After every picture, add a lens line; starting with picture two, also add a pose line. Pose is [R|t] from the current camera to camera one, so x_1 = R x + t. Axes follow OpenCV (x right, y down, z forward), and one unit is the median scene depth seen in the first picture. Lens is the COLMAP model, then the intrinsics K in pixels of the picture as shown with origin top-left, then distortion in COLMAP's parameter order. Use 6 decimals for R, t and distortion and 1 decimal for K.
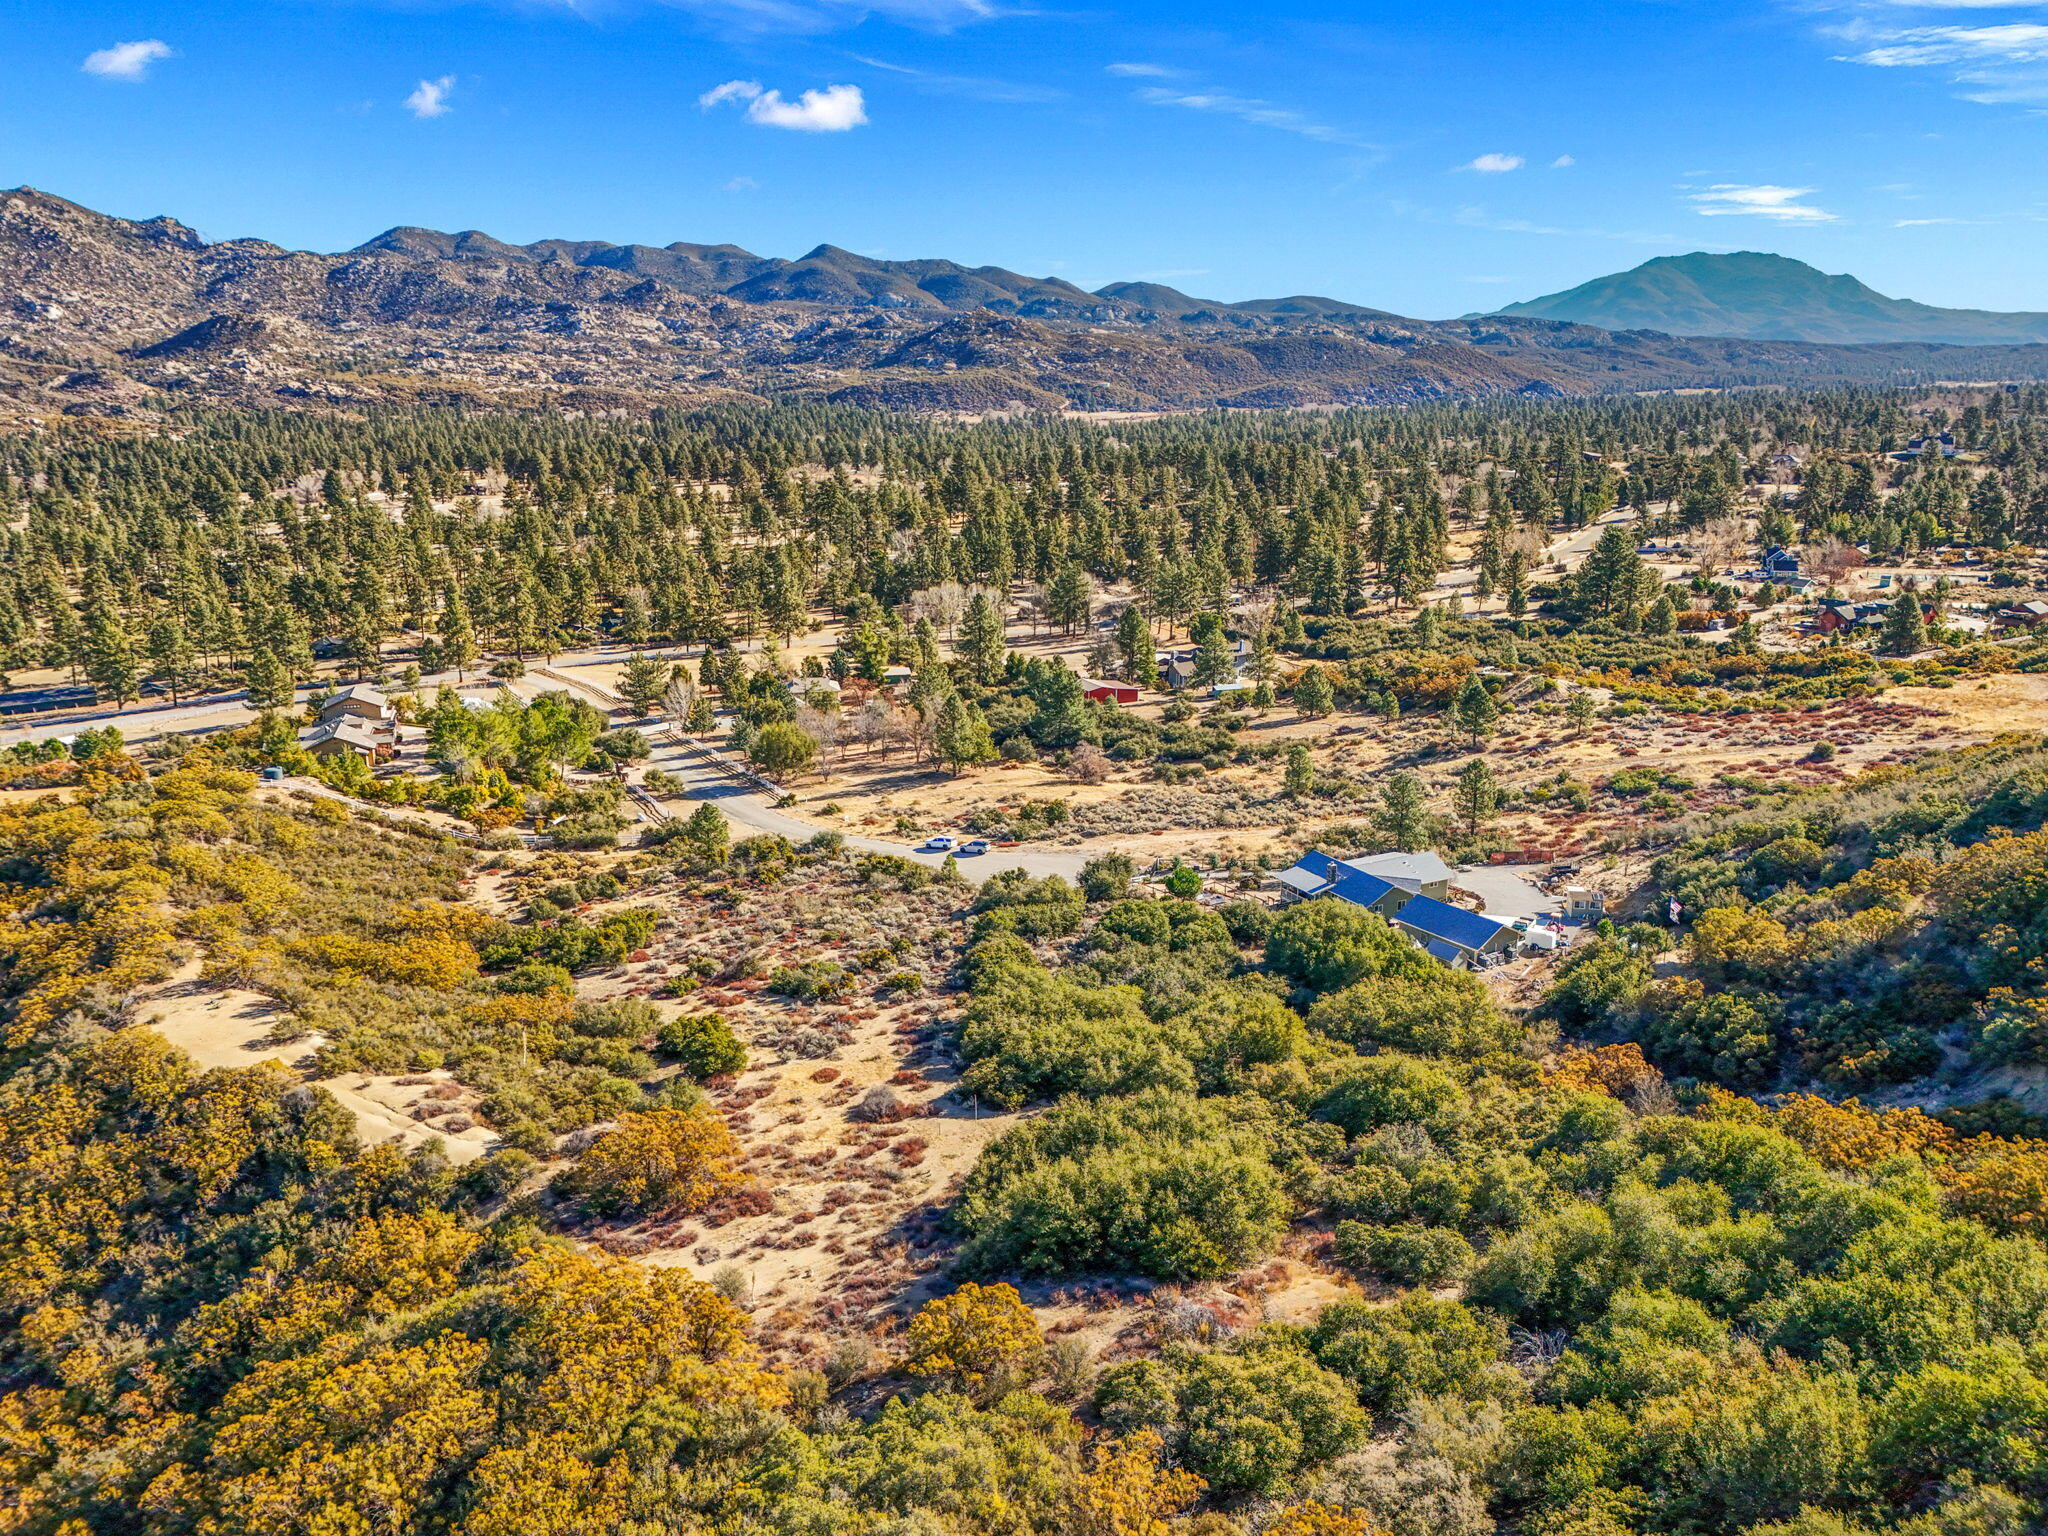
lens RADIAL K [[1502.7, 0, 1020.0], [0, 1502.7, 773.6], [0, 0, 1]] dist [0.066381, -0.050117]
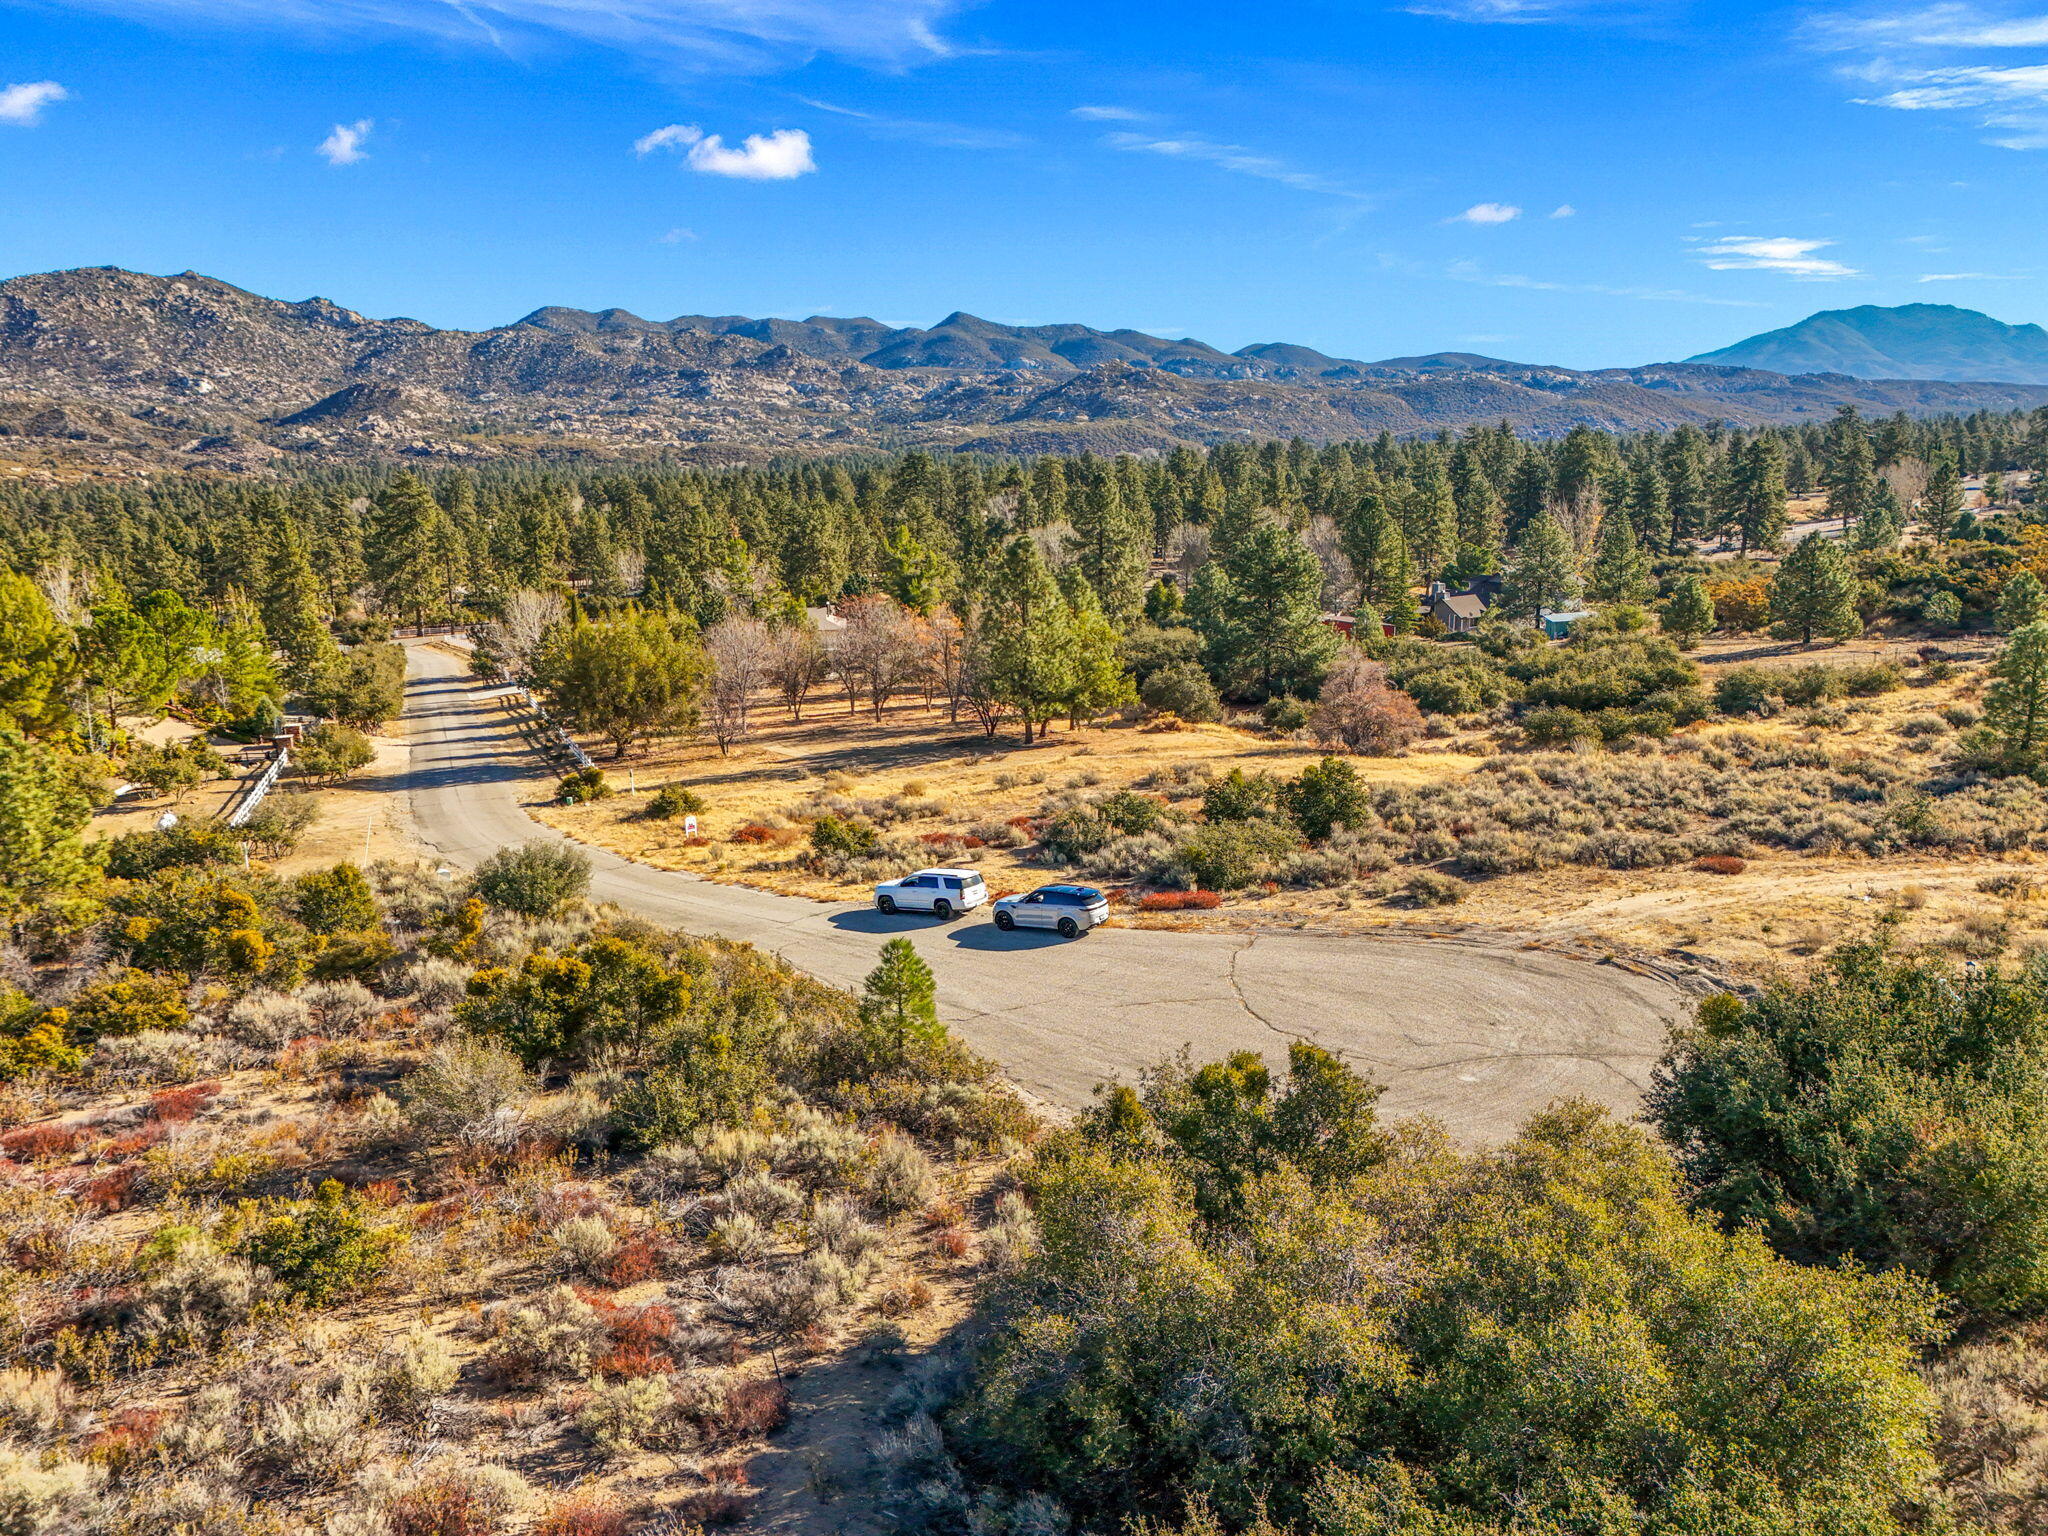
lens RADIAL K [[1500.3, 0, 1018.8], [0, 1500.3, 771.2], [0, 0, 1]] dist [0.077502, -0.069300]
pose [[0.996042, -0.000118, -0.088879, -0.004621], [-0.004307, 0.998760, -0.049592, 0.014348], [0.088775, 0.049778, 0.994807, 0.280906]]
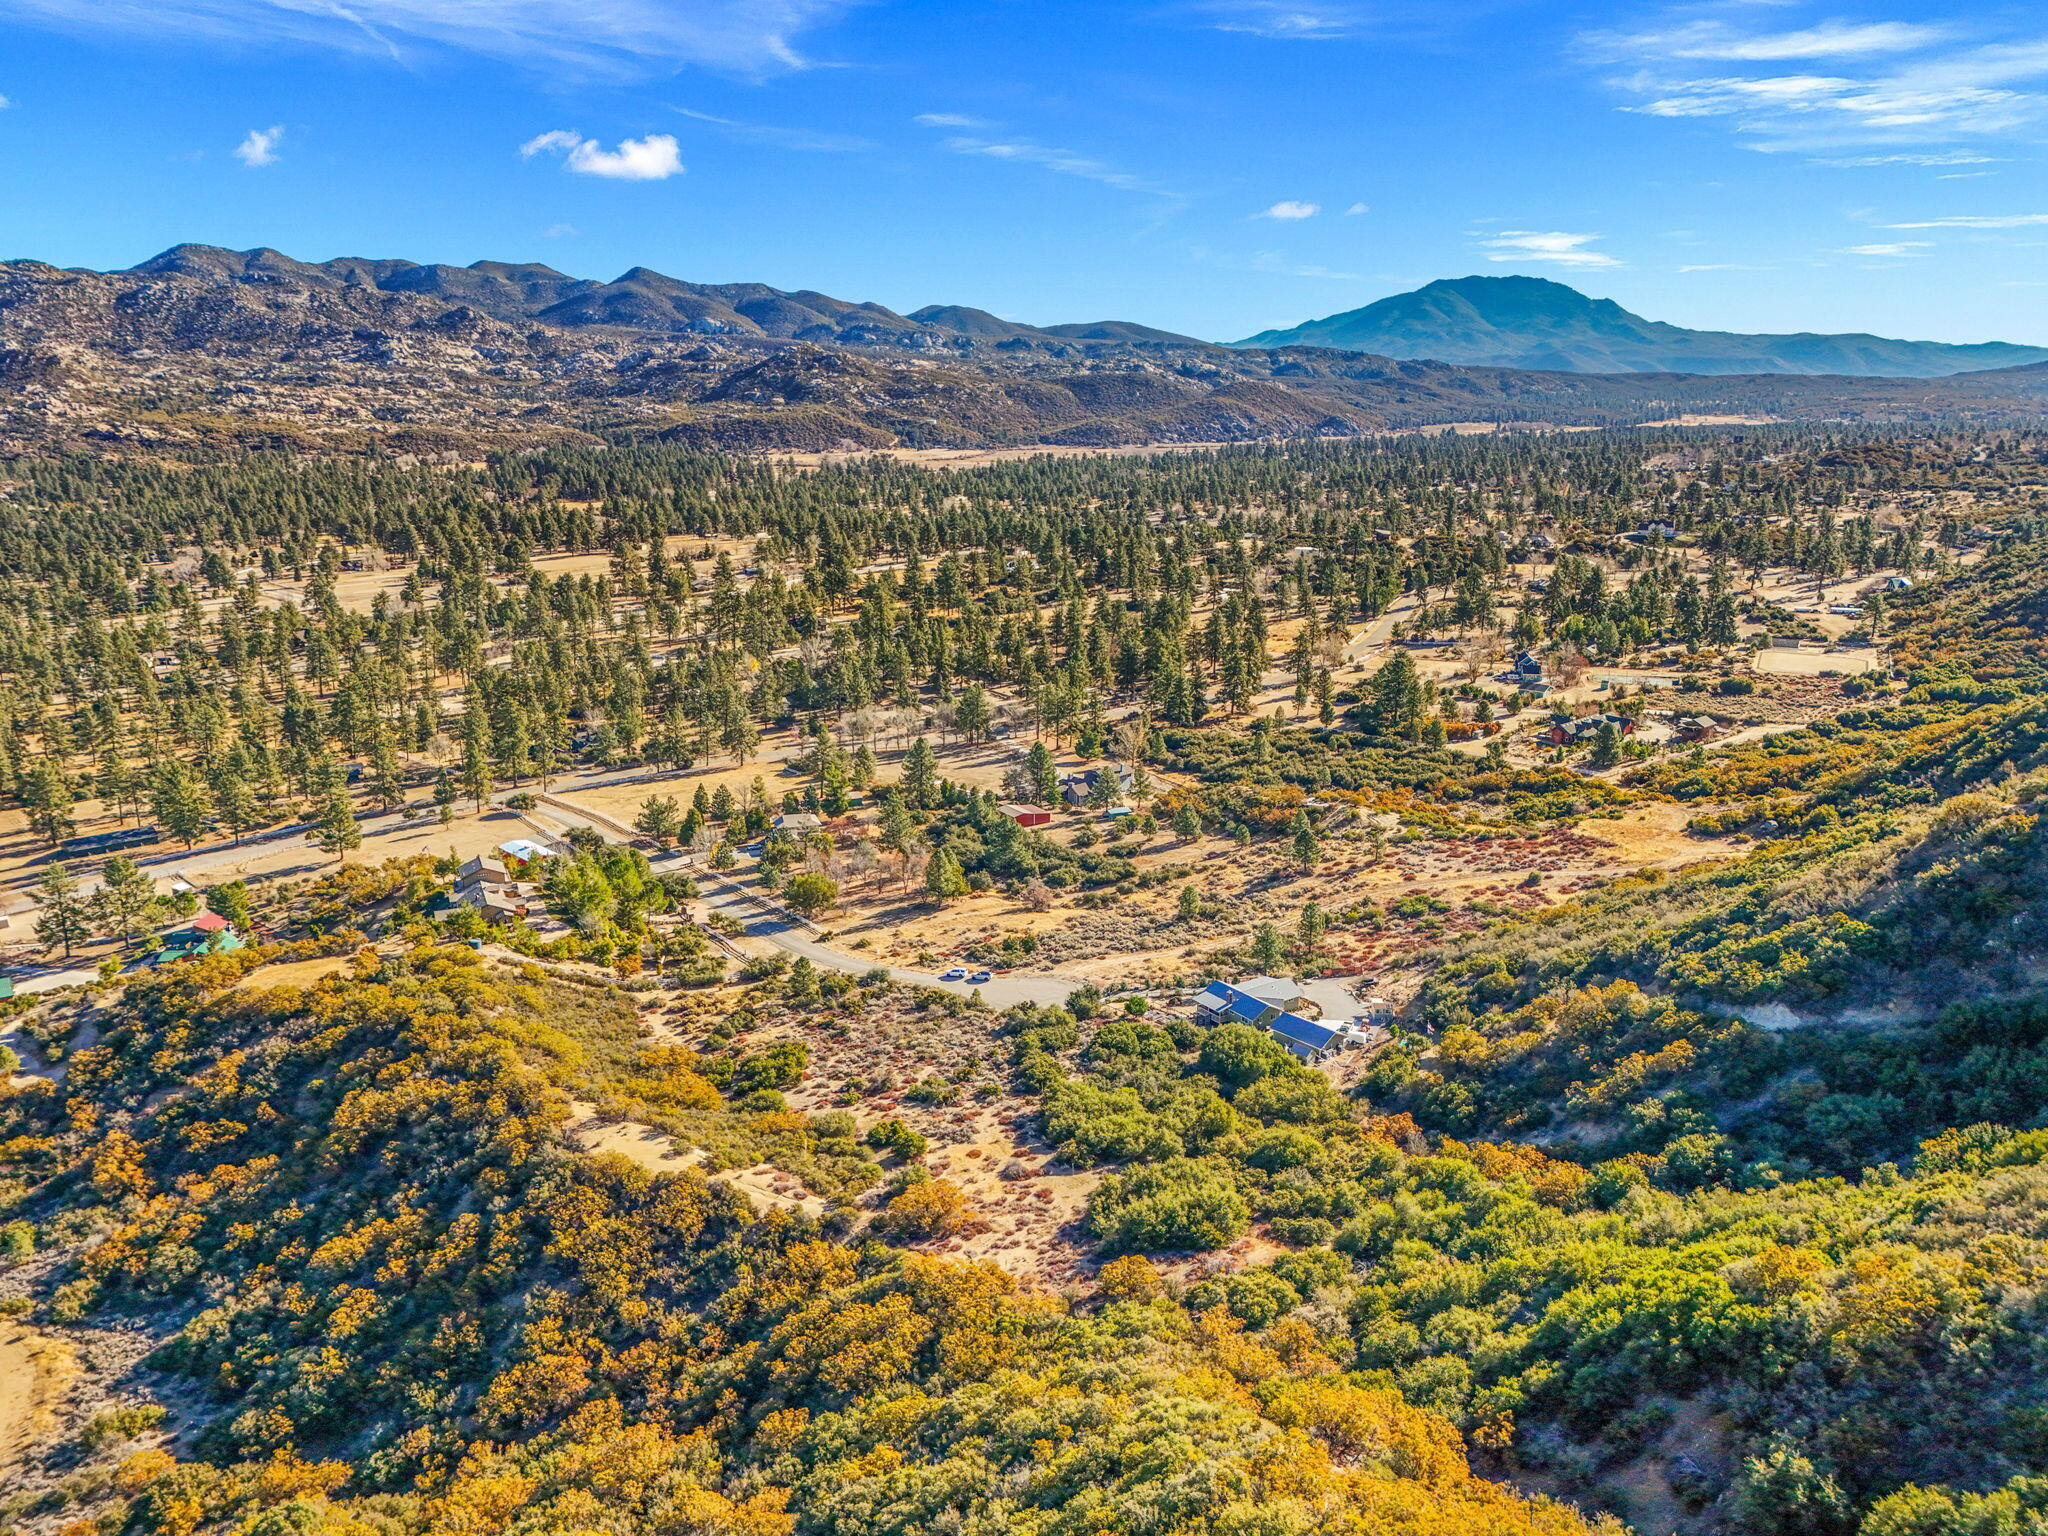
lens RADIAL K [[1502.7, 0, 1020.0], [0, 1502.7, 773.6], [0, 0, 1]] dist [0.066381, -0.050117]
pose [[0.992654, -0.029092, 0.117438, -0.060869], [0.029671, 0.999555, -0.003181, -0.054283], [-0.117293, 0.006642, 0.993075, -0.175229]]
